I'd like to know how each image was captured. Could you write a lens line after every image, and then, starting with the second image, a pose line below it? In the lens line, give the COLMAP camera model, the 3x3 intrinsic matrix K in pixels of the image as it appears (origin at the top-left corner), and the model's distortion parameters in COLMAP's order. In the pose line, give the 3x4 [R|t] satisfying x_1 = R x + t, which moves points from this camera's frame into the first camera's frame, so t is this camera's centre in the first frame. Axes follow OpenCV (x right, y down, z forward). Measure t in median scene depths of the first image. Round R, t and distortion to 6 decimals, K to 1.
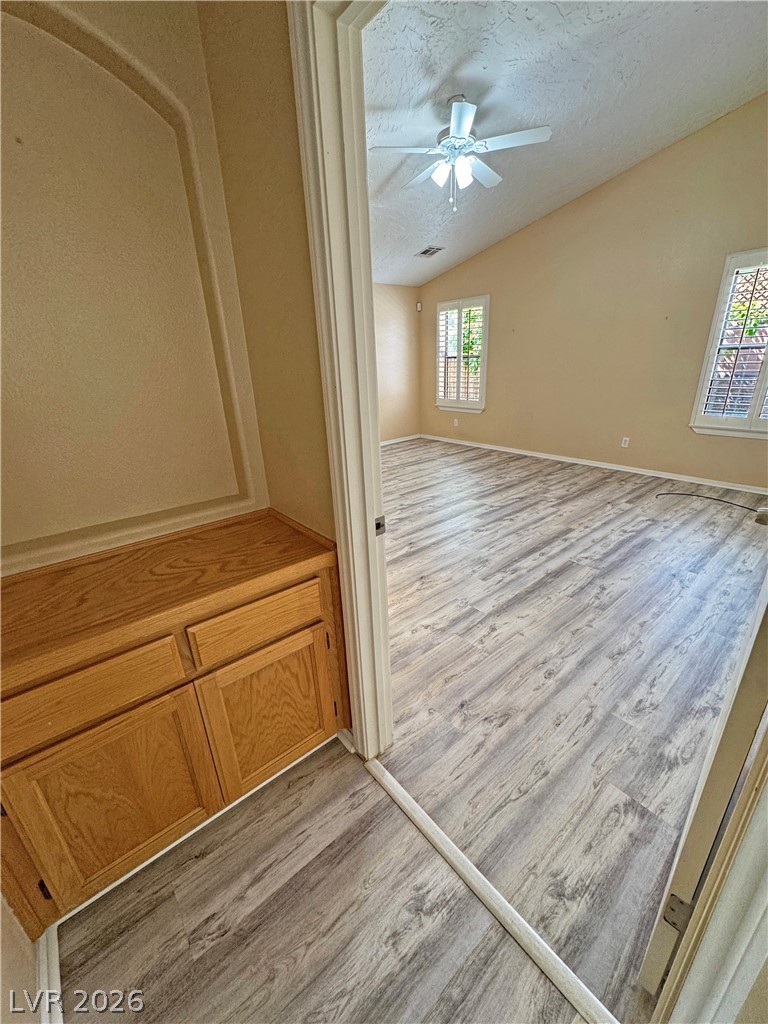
lens RADIAL K [[408.8, 0, 384.5], [0, 408.8, 510.4], [0, 0, 1]] dist [-0.001072, 0.000024]
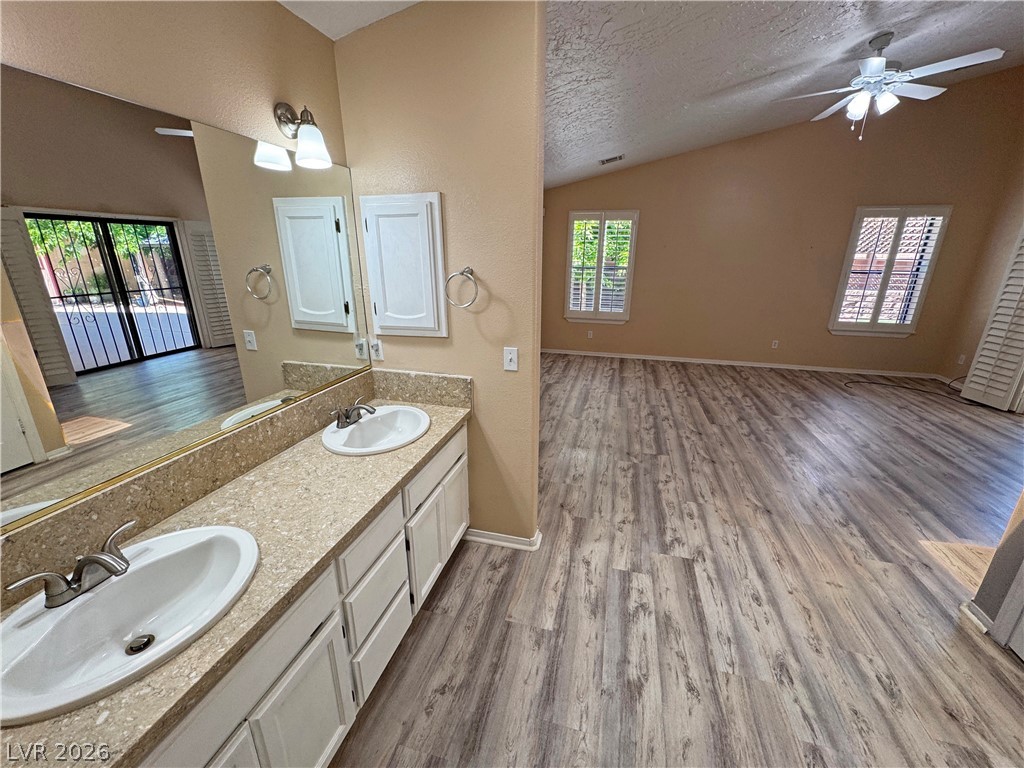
lens RADIAL K [[408.8, 0, 511.0], [0, 408.8, 385.7], [0, 0, 1]] dist [-0.001072, 0.000024]
pose [[0.819710, -0.139967, 0.555414, -0.797345], [0.167938, 0.985797, 0.000574, -0.190829], [-0.547606, 0.092805, 0.831574, 0.464260]]
